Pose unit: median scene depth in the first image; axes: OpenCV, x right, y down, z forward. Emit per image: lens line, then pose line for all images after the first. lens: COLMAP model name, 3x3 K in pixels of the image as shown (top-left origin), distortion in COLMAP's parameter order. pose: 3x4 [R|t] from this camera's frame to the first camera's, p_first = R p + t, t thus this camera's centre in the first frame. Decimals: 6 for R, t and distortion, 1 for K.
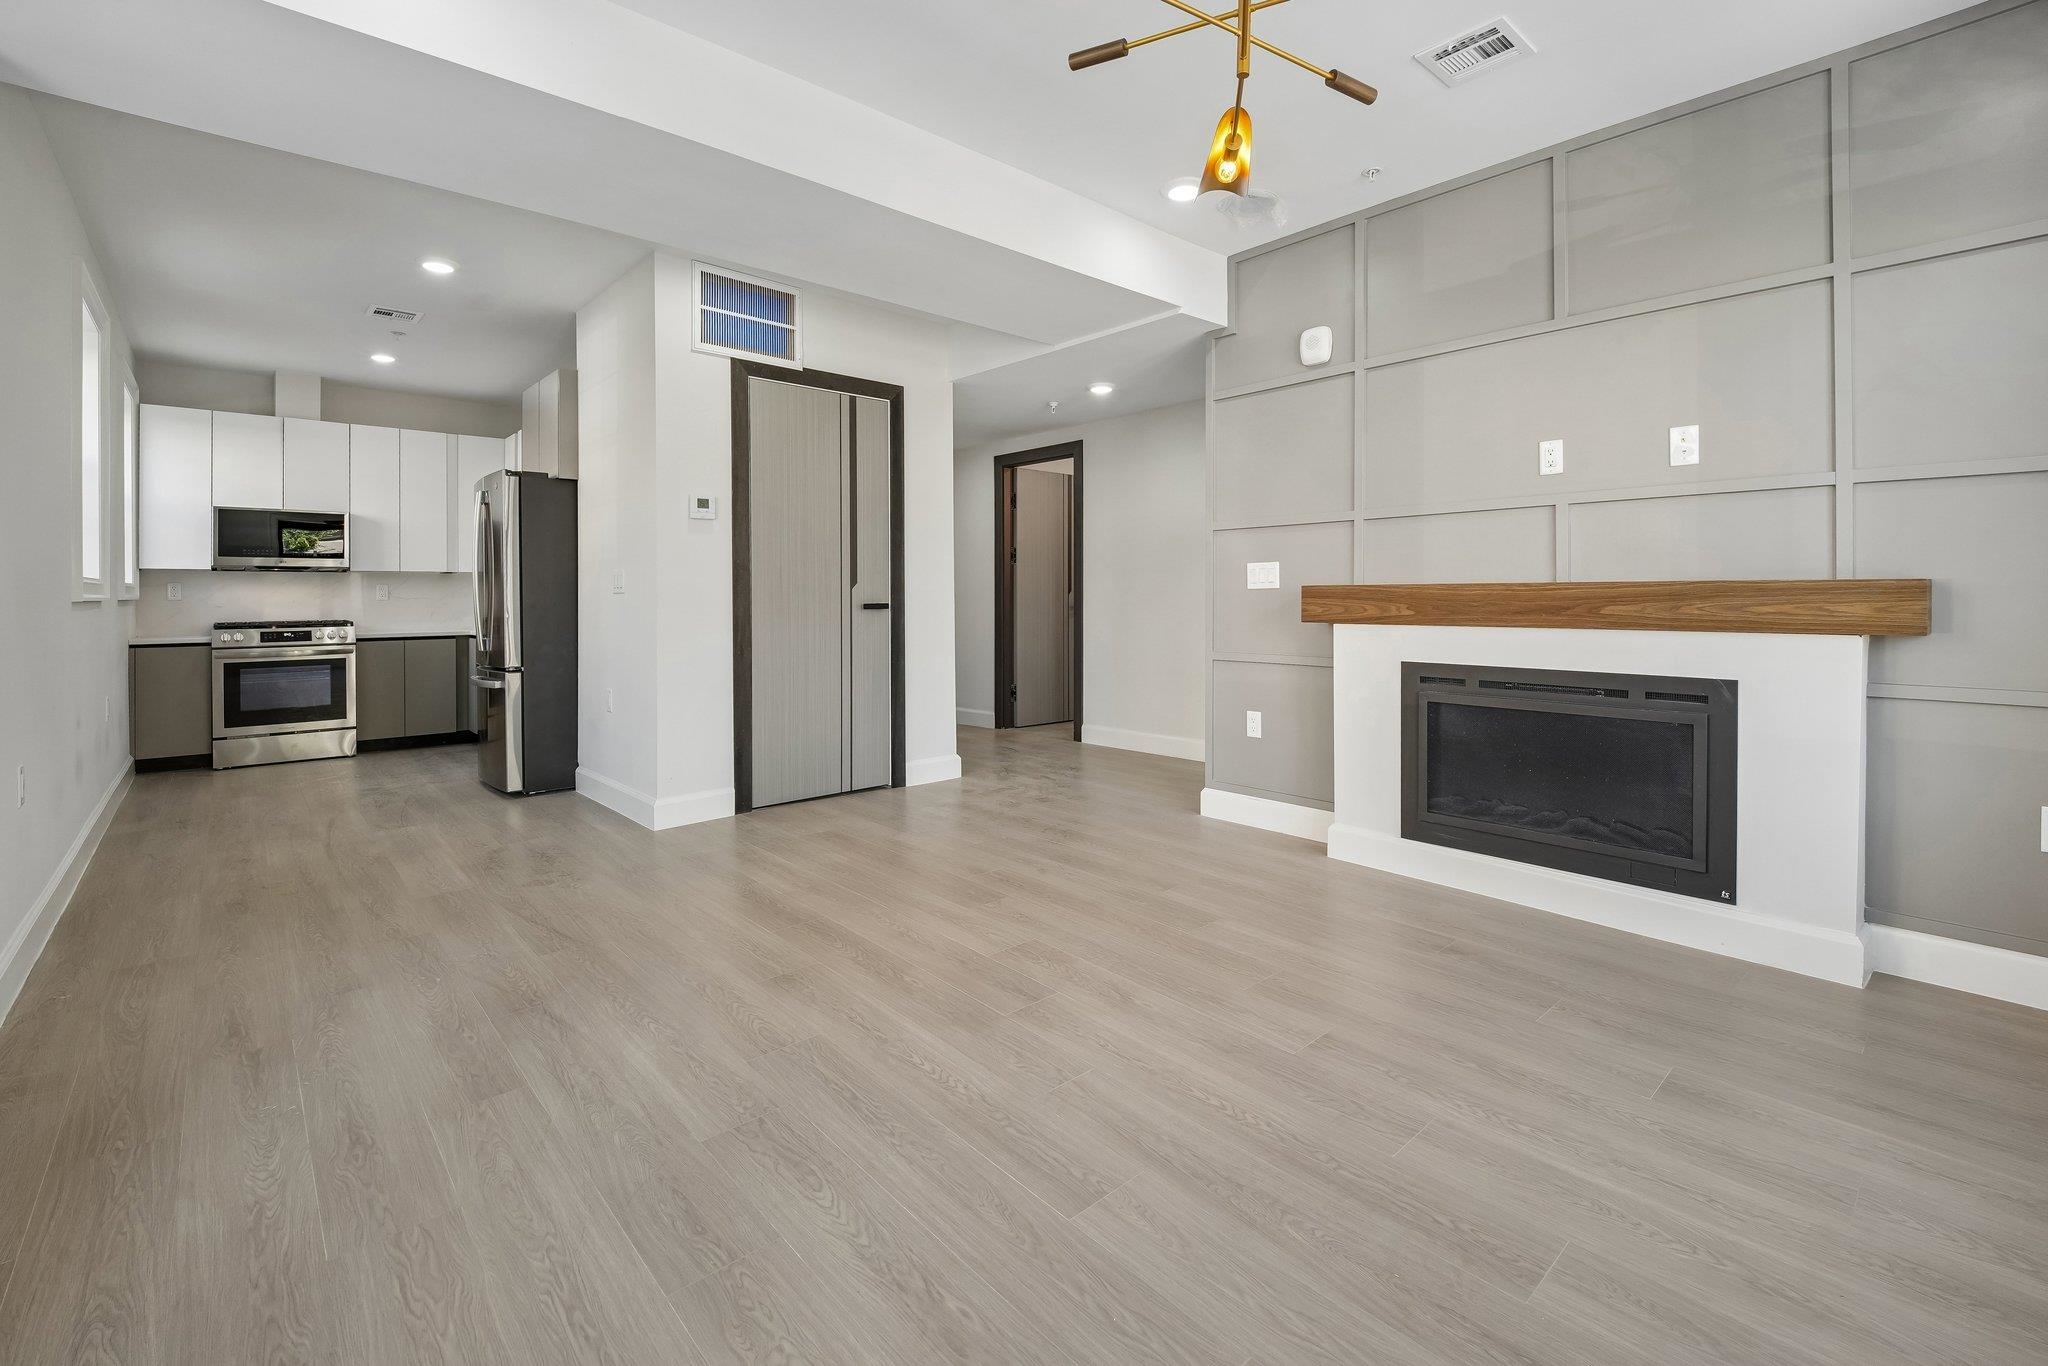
lens RADIAL K [[872.7, 0, 1010.0], [0, 872.7, 595.2], [0, 0, 1]] dist [0.002137, -0.010128]
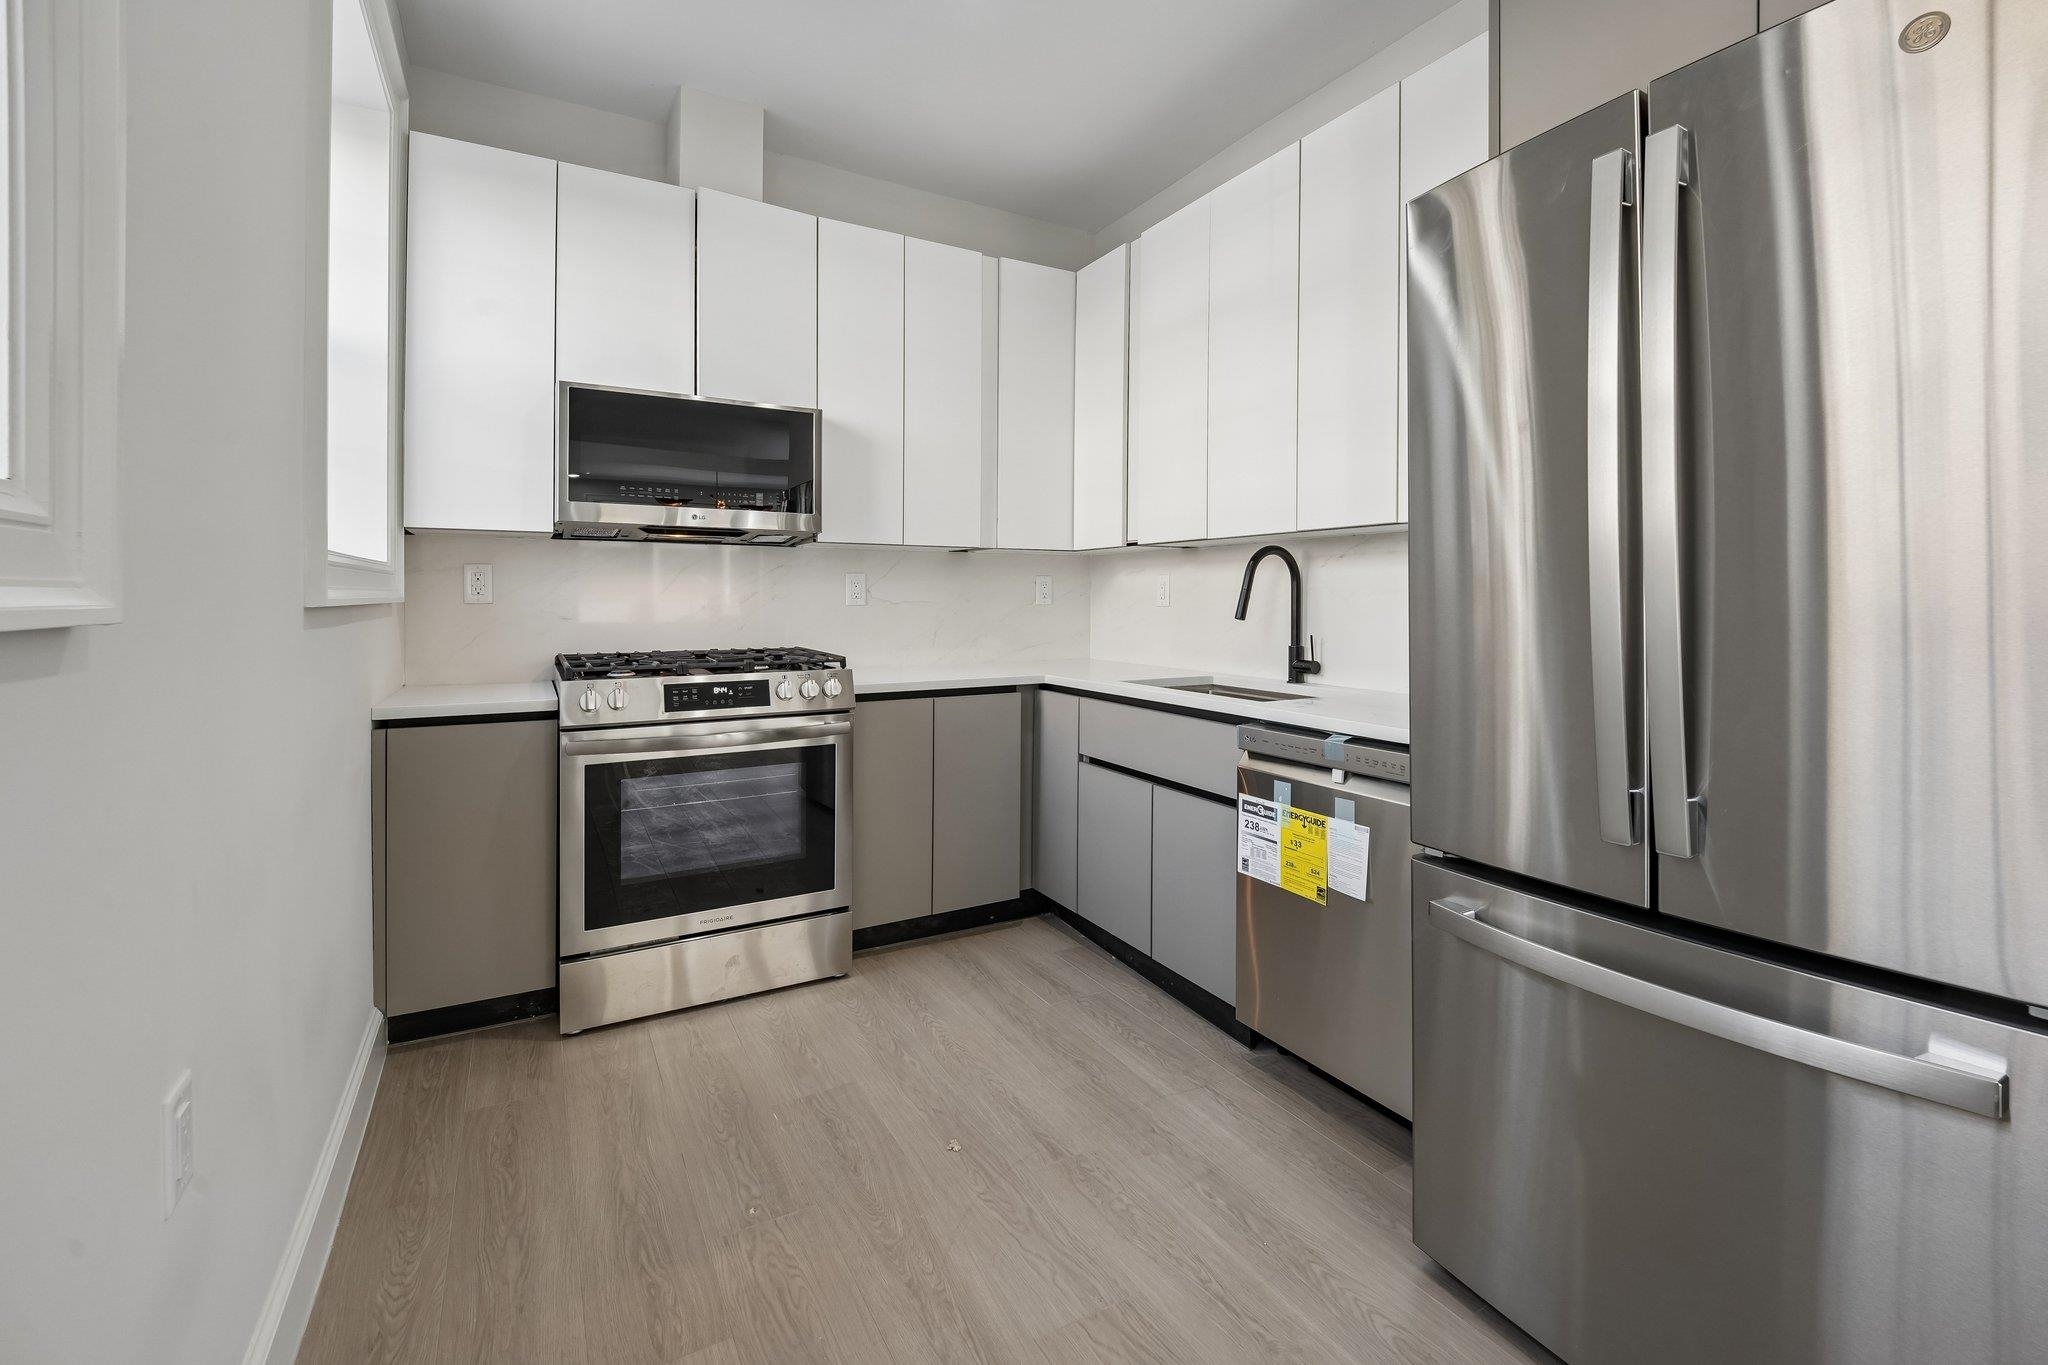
lens RADIAL K [[872.7, 0, 1010.0], [0, 872.7, 594.7], [0, 0, 1]] dist [0.002137, -0.010128]
pose [[0.976950, 0.007106, -0.213349, -0.576287], [-0.007384, 0.999973, -0.000507, -0.000005], [0.213339, 0.002070, 0.976976, 0.594851]]
